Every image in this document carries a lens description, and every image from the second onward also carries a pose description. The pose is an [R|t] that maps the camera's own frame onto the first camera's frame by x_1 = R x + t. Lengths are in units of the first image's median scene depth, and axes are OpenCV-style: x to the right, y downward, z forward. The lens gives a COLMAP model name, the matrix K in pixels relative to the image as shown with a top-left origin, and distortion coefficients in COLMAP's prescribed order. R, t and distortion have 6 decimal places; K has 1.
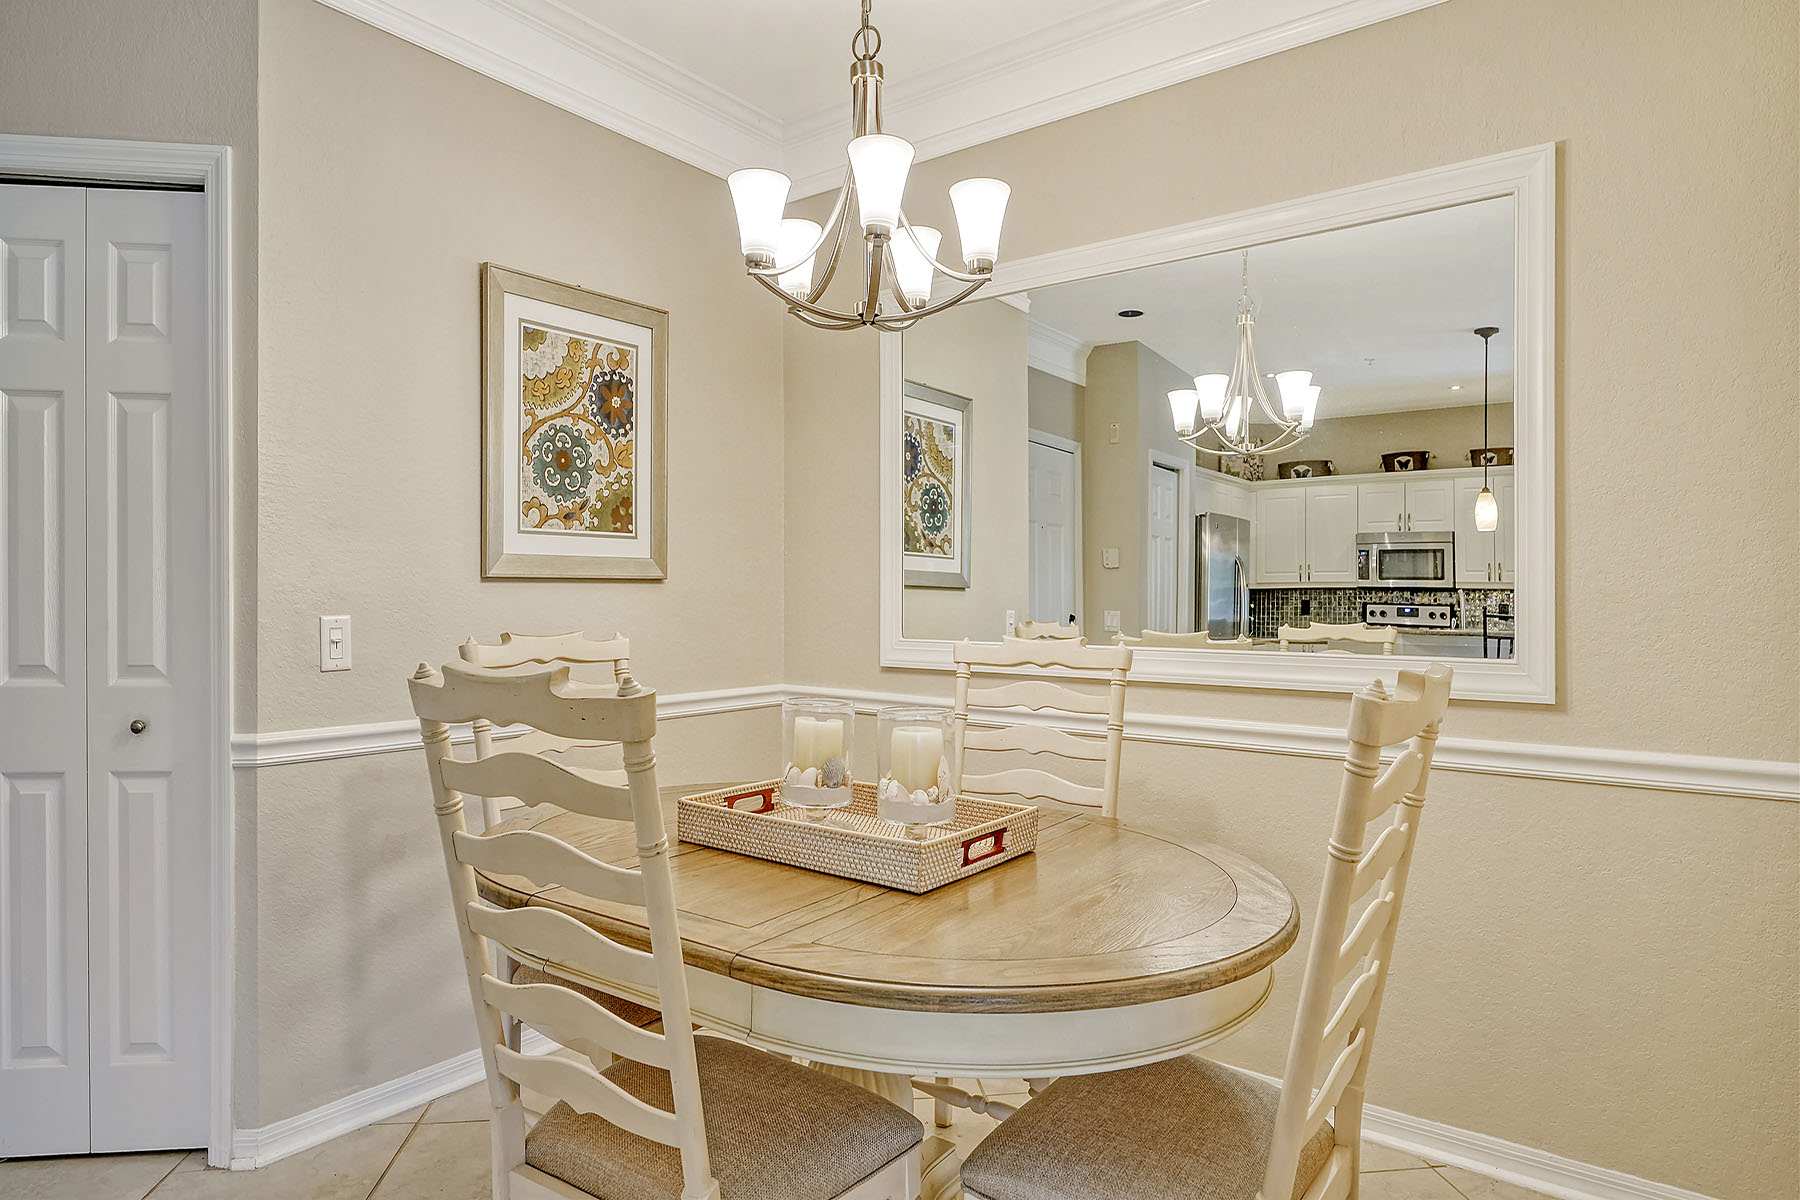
lens RADIAL K [[1012.2, 0, 911.1], [0, 1012.2, 605.2], [0, 0, 1]] dist [0.004864, 0.000453]
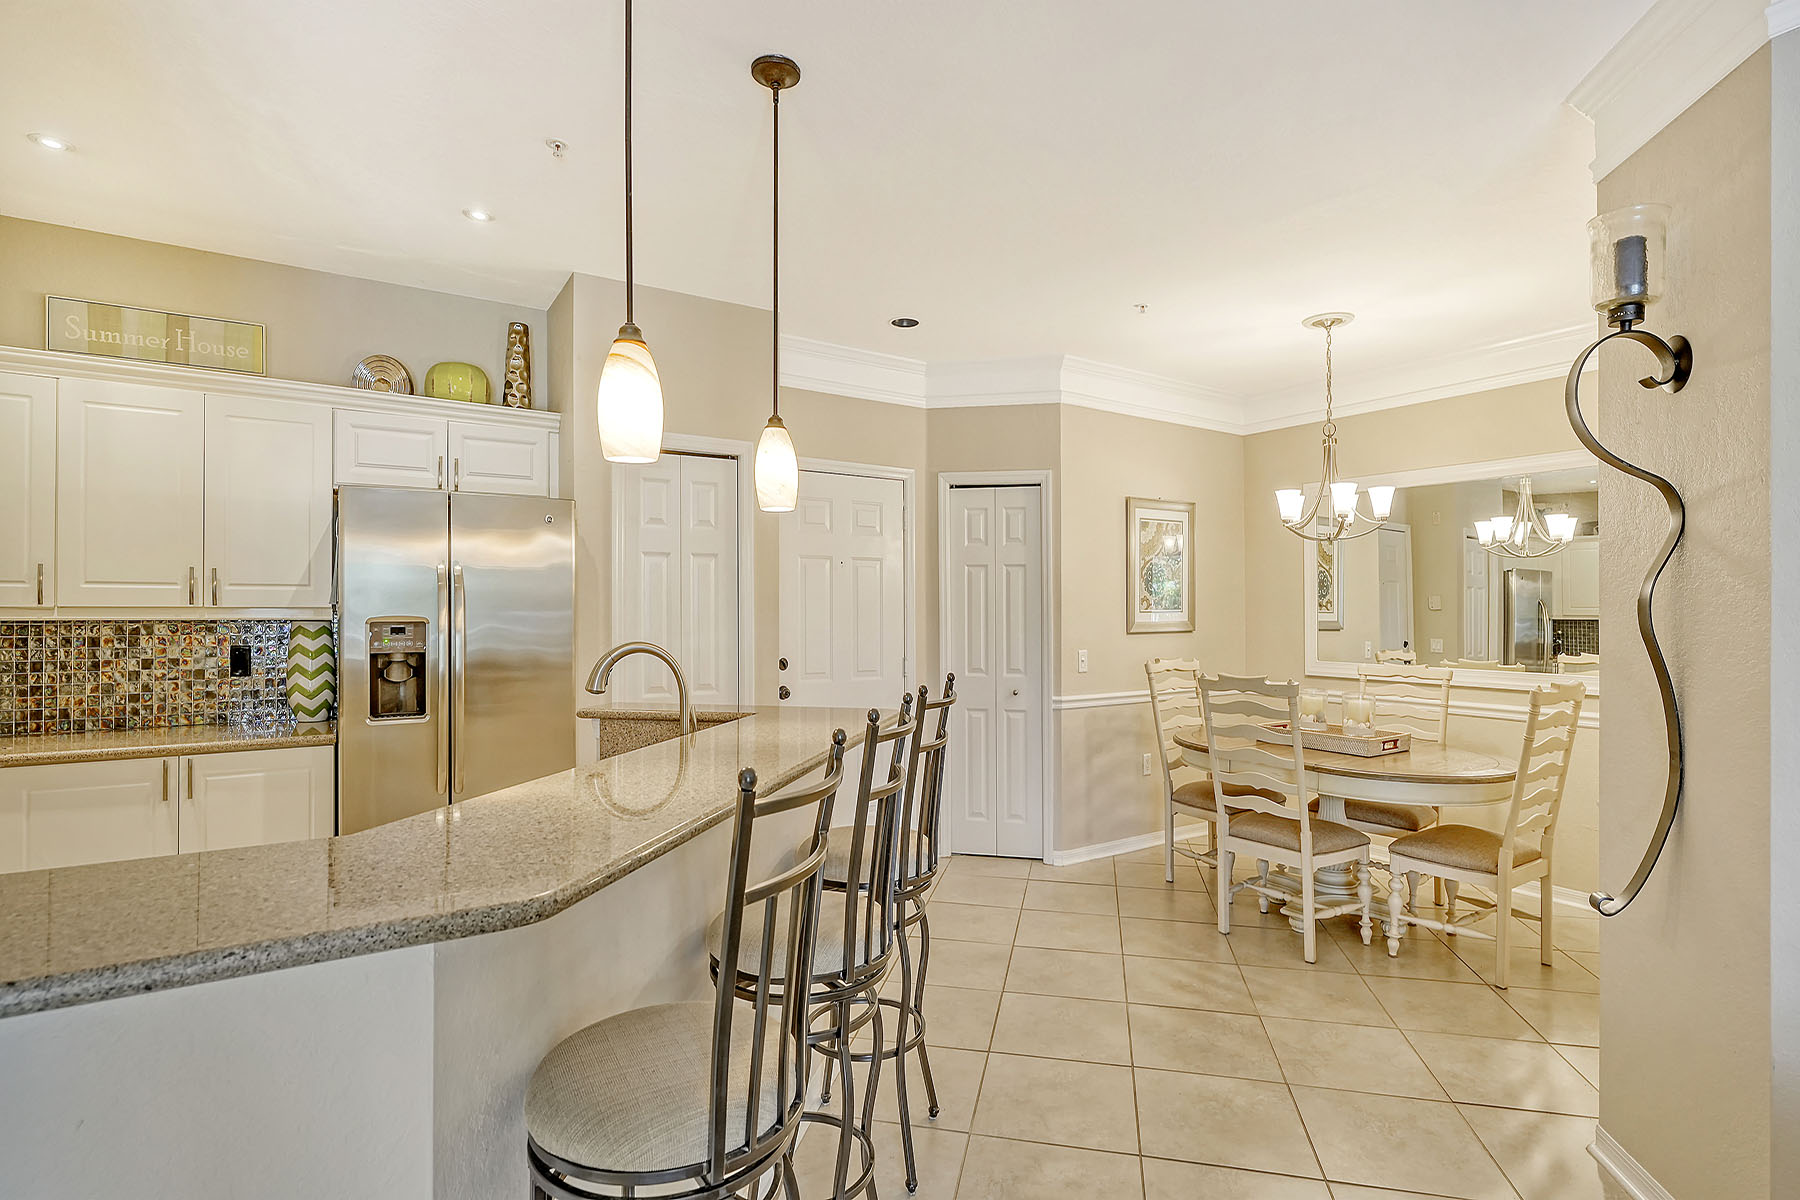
lens RADIAL K [[872.9, 0, 911.4], [0, 872.9, 601.2], [0, 0, 1]] dist [0.000575, -0.000013]
pose [[0.943288, -0.006345, -0.331914, -0.227615], [0.001549, 0.999891, -0.014713, -0.070615], [0.331971, 0.013365, 0.943195, -1.031966]]
